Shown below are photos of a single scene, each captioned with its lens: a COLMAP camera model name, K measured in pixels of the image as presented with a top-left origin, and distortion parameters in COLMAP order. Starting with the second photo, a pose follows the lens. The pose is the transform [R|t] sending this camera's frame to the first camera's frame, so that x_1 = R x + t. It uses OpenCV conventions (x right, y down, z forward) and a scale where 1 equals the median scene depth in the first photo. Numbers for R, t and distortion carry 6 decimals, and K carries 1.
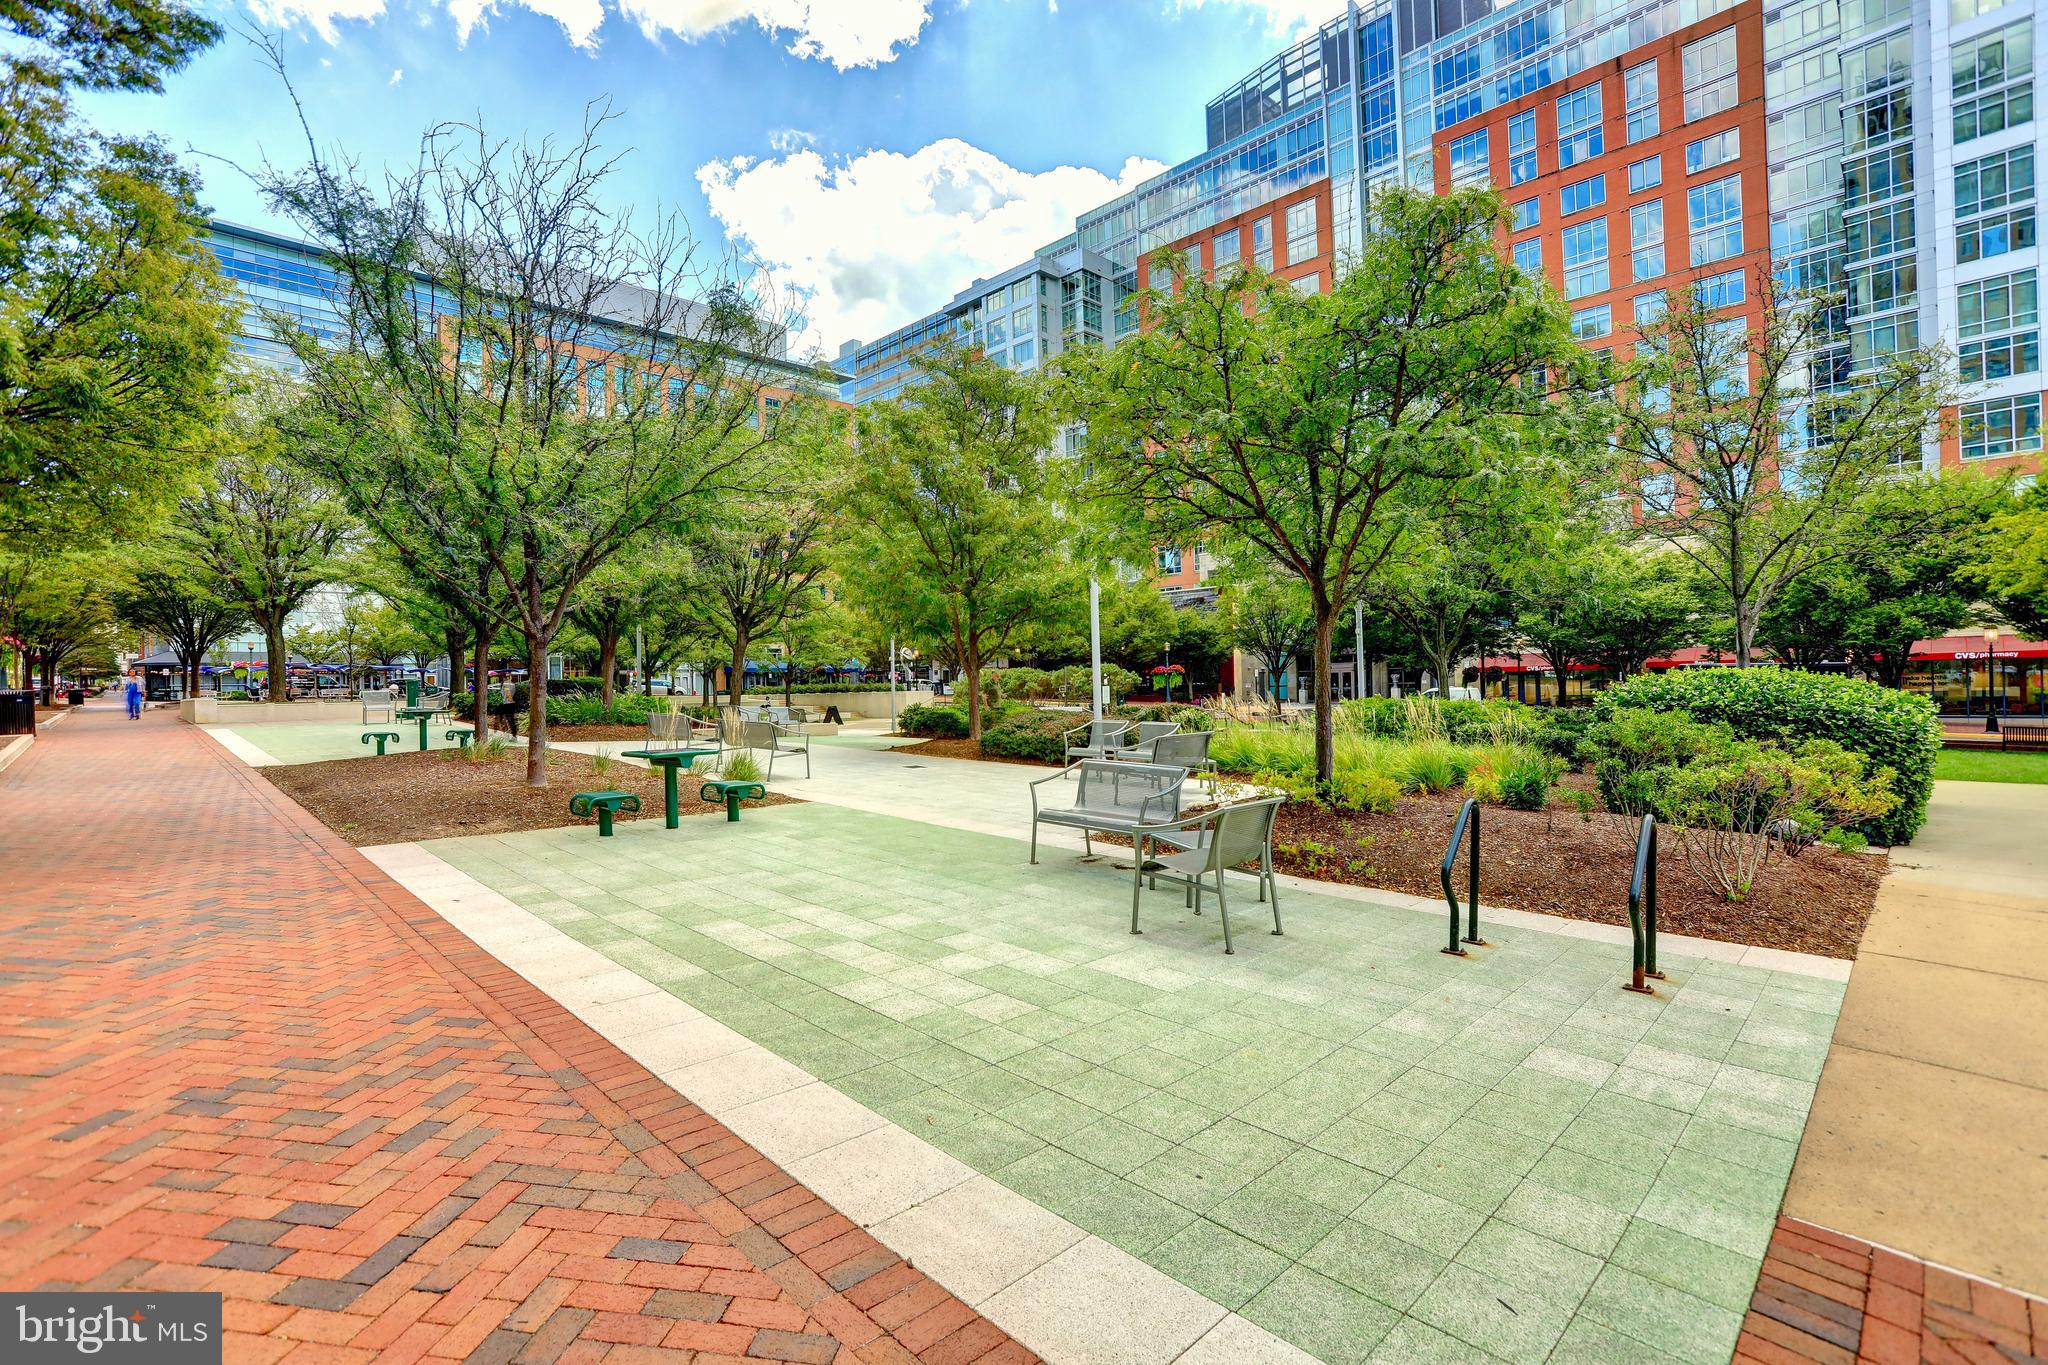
lens RADIAL K [[921.8, 0, 1024.9], [0, 921.8, 676.4], [0, 0, 1]] dist [-0.003886, -0.001156]
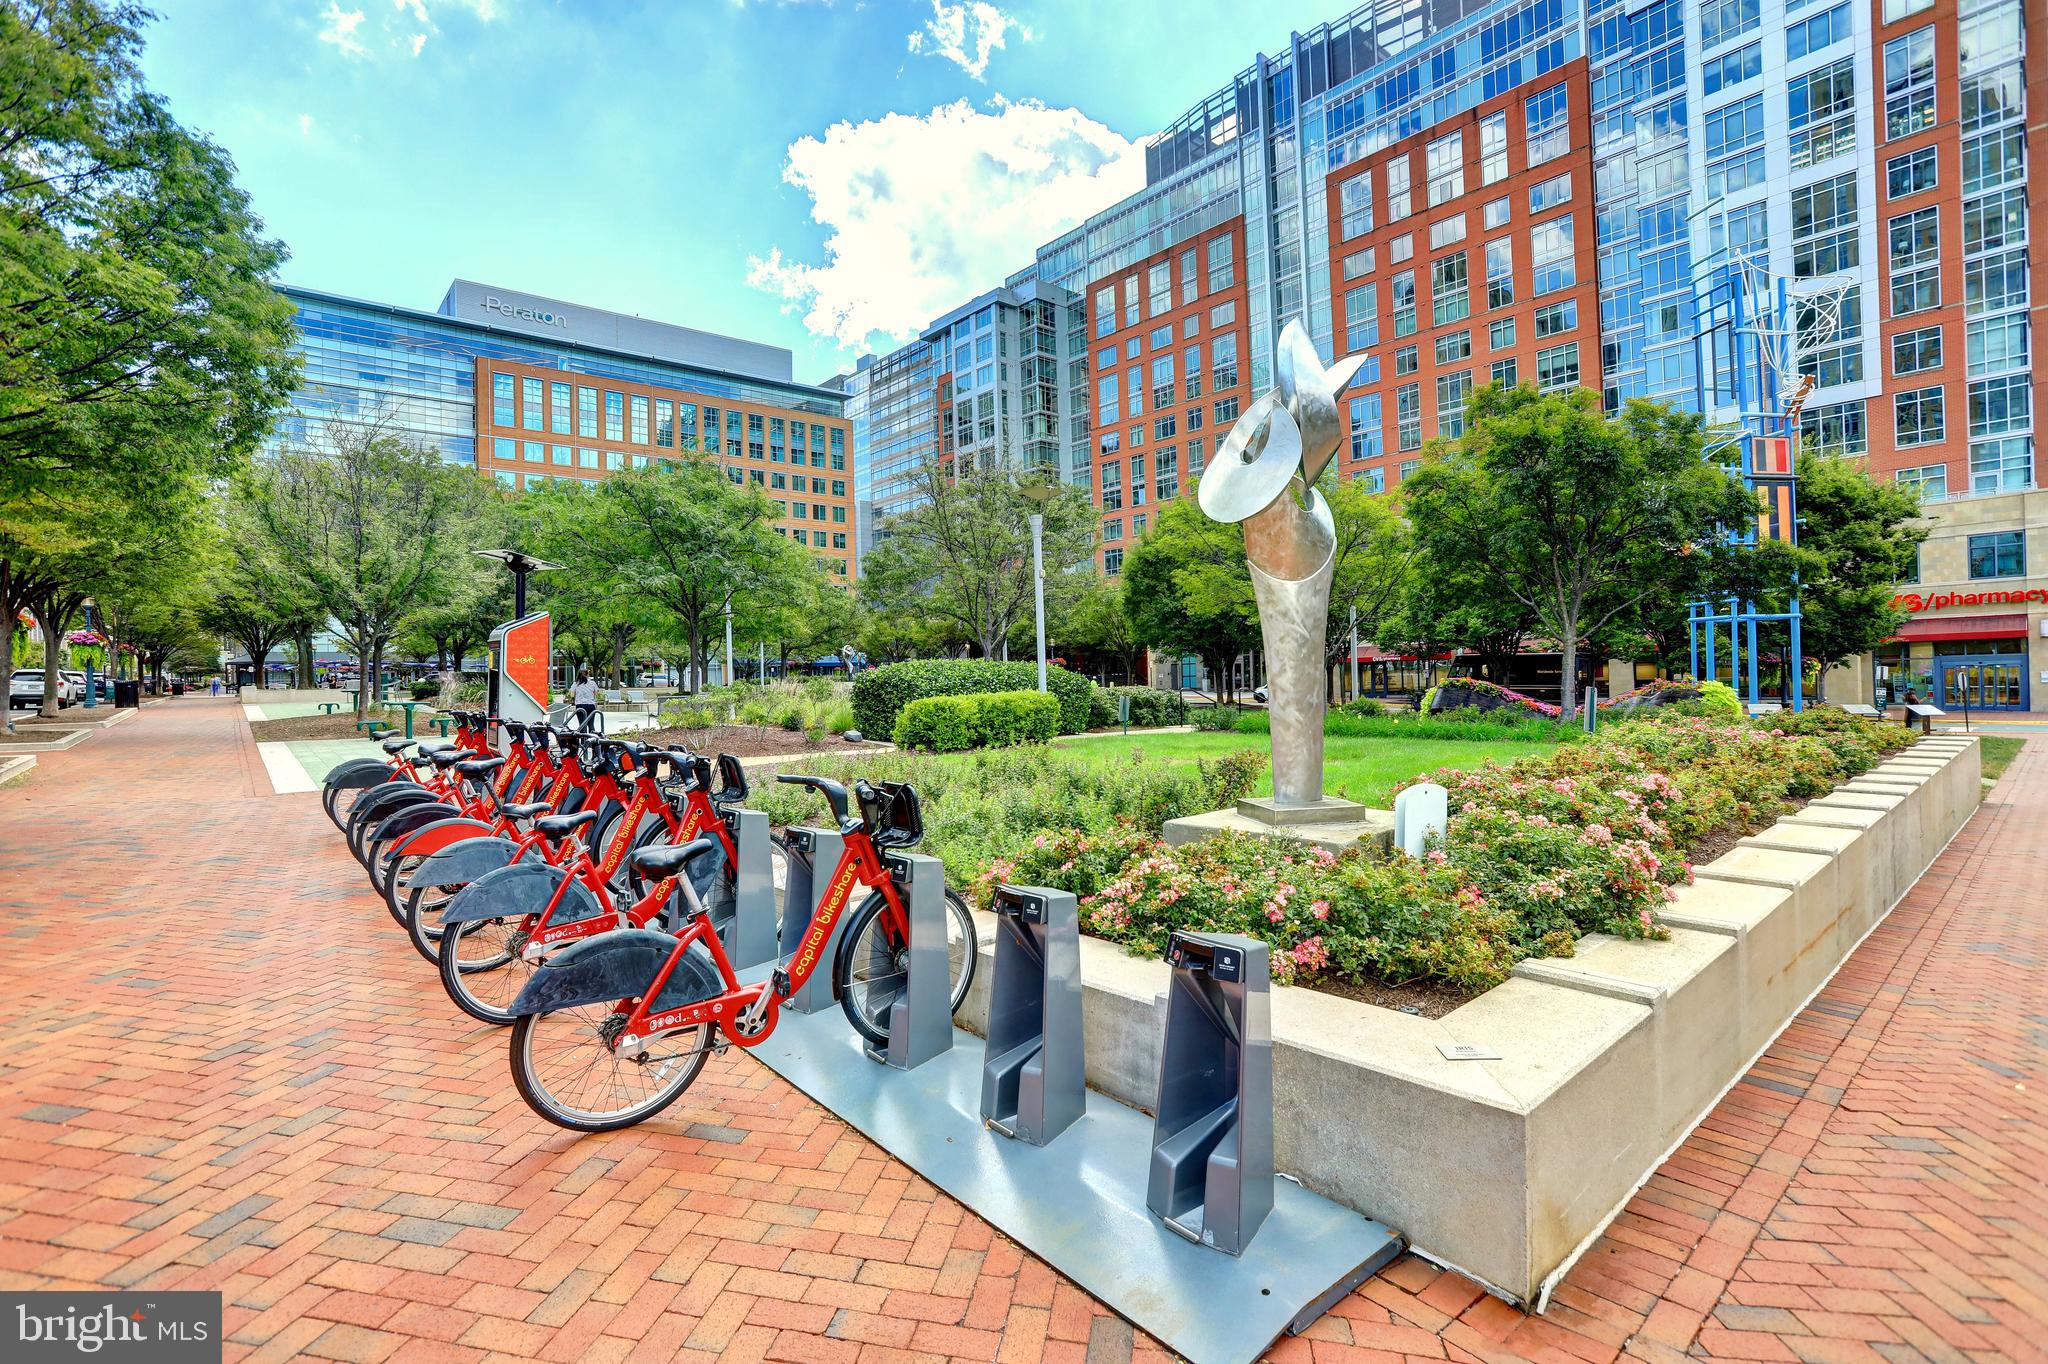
lens RADIAL K [[921.8, 0, 1022.7], [0, 921.8, 679.9], [0, 0, 1]] dist [-0.003886, -0.001156]
pose [[0.997702, -0.004725, -0.067587, 0.136716], [0.005421, 0.999934, 0.010131, 0.002032], [0.067535, -0.010474, 0.997662, -0.119266]]
